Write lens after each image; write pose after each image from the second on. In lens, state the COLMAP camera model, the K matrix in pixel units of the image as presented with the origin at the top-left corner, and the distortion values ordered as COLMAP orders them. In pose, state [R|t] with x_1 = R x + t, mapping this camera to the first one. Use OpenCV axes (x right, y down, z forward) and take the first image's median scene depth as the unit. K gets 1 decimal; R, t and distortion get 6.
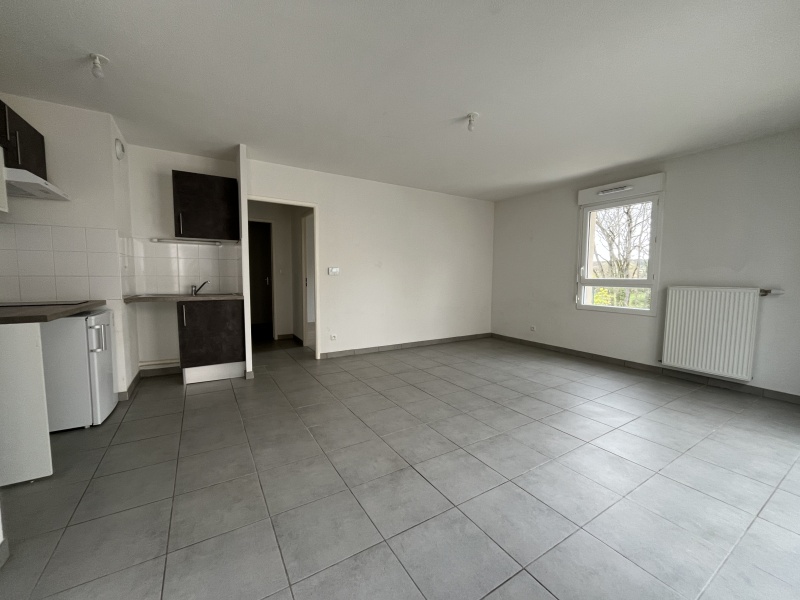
lens RADIAL K [[323.4, 0, 402.1], [0, 323.4, 297.0], [0, 0, 1]] dist [-0.000389, 0.000182]
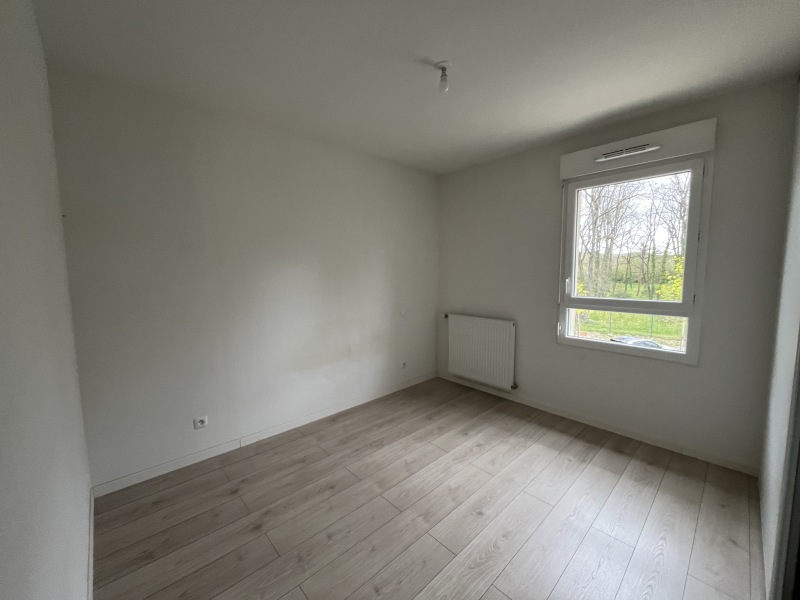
lens RADIAL K [[323.4, 0, 394.9], [0, 323.4, 296.9], [0, 0, 1]] dist [-0.000389, 0.000182]
pose [[0.980943, -0.031751, 0.191684, 0.109415], [0.028054, 0.999365, 0.021967, -0.082475], [-0.192259, -0.016171, 0.981211, 0.459066]]
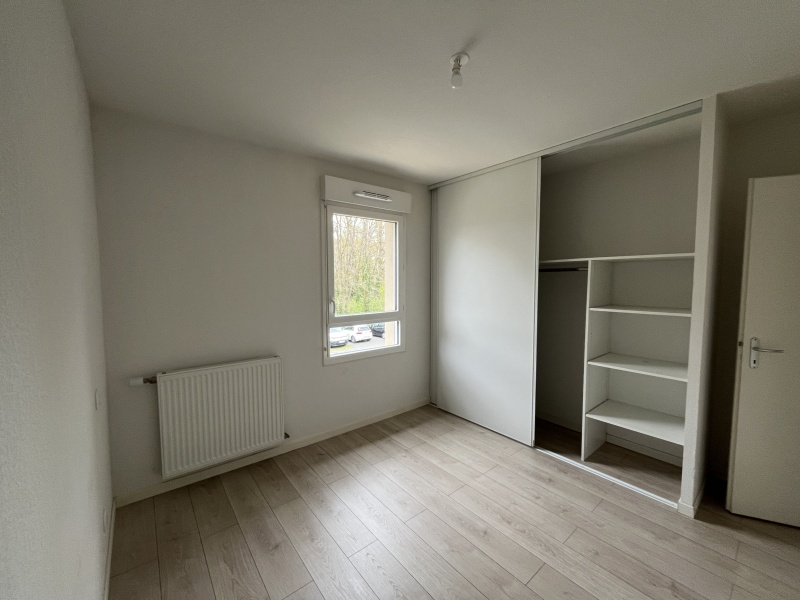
lens RADIAL K [[323.4, 0, 400.3], [0, 323.4, 298.7], [0, 0, 1]] dist [-0.000389, 0.000182]
pose [[-0.135070, -0.068796, 0.988445, -0.094862], [0.069350, 0.994484, 0.078693, -0.138735], [-0.988406, 0.079178, -0.129554, 0.980850]]
